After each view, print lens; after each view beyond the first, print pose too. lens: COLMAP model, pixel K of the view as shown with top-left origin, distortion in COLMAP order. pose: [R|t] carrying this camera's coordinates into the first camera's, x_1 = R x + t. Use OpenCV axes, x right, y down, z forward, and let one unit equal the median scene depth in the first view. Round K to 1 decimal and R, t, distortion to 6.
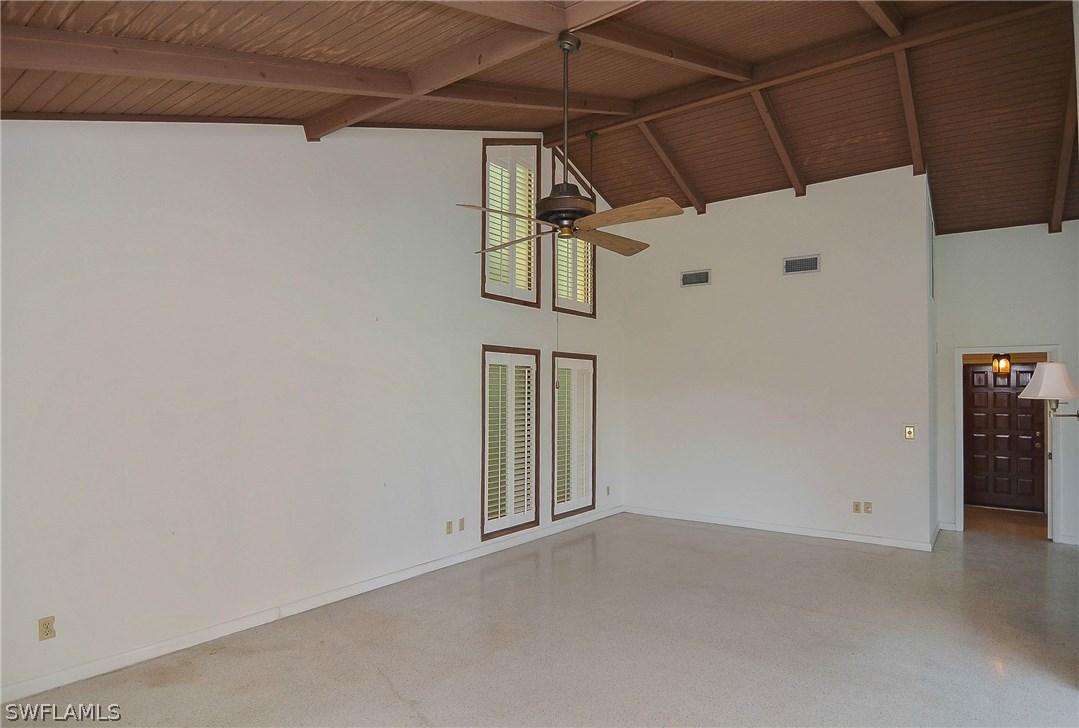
lens RADIAL K [[615.7, 0, 536.8], [0, 615.7, 380.4], [0, 0, 1]] dist [-0.005083, -0.000831]
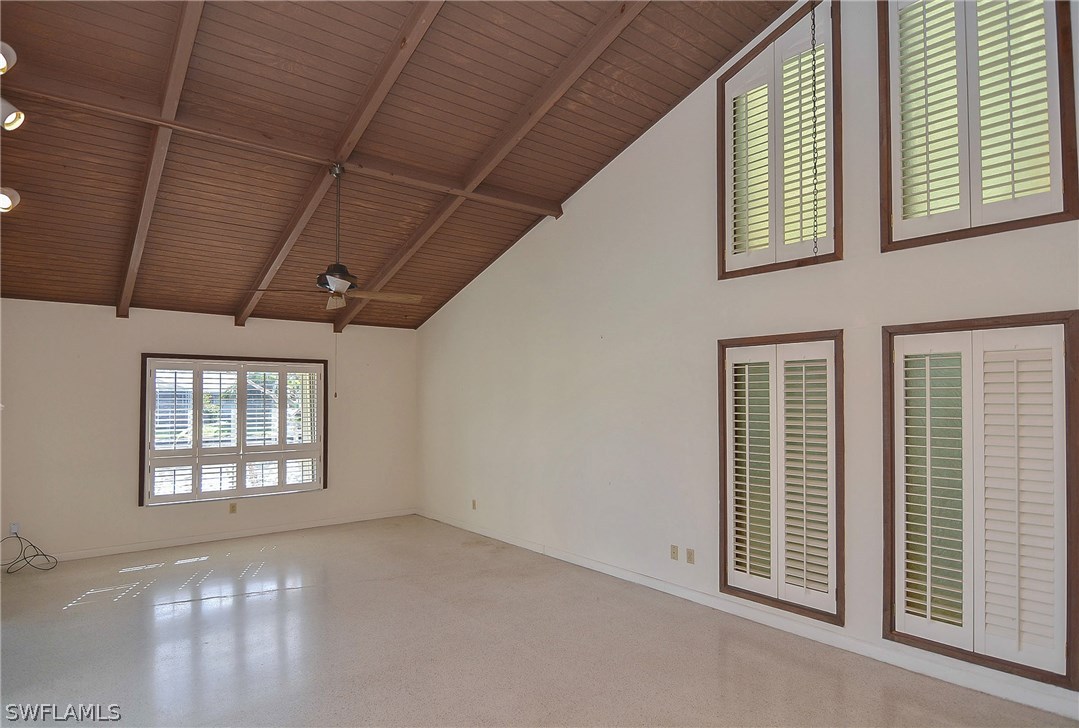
lens RADIAL K [[615.7, 0, 536.8], [0, 615.7, 380.4], [0, 0, 1]] dist [-0.005083, -0.000831]
pose [[-0.248281, -0.032305, -0.968149, 0.684380], [0.012799, 0.999247, -0.036625, 0.018154], [0.968604, -0.021485, -0.247680, 0.908665]]
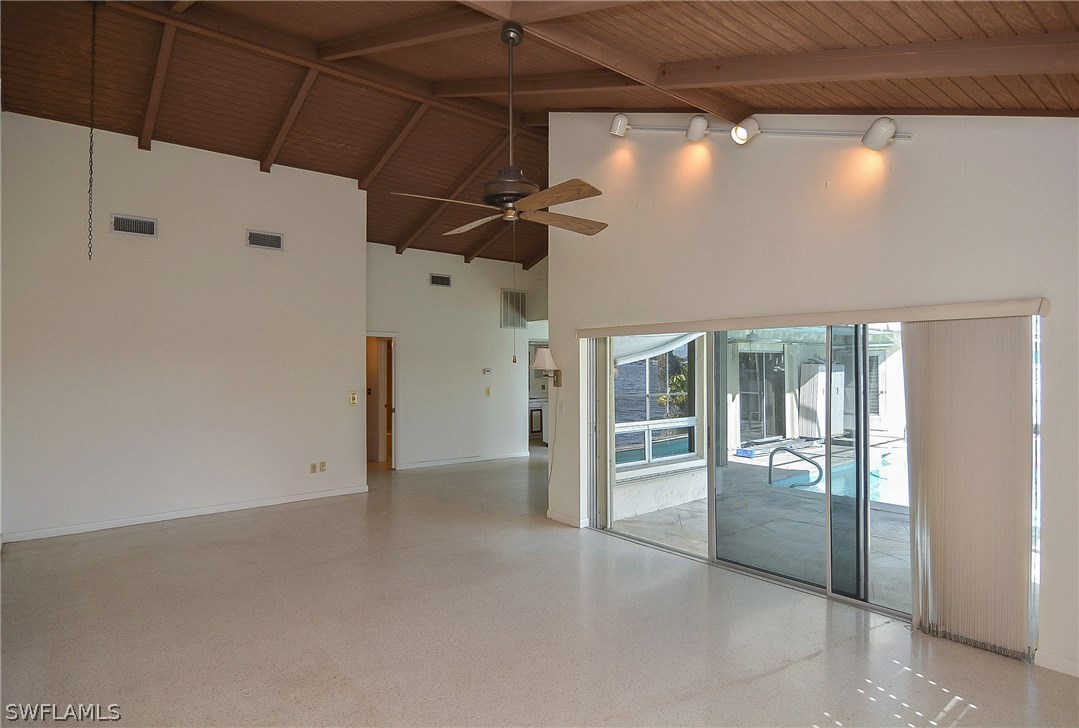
lens RADIAL K [[608.4, 0, 539.5], [0, 608.4, 364.0], [0, 0, 1]] dist [0.002519, -0.001269]
pose [[0.243388, -0.001276, 0.969928, -0.477698], [-0.013971, 0.999891, 0.004821, 0.005114], [-0.969828, -0.014724, 0.243344, 0.347045]]
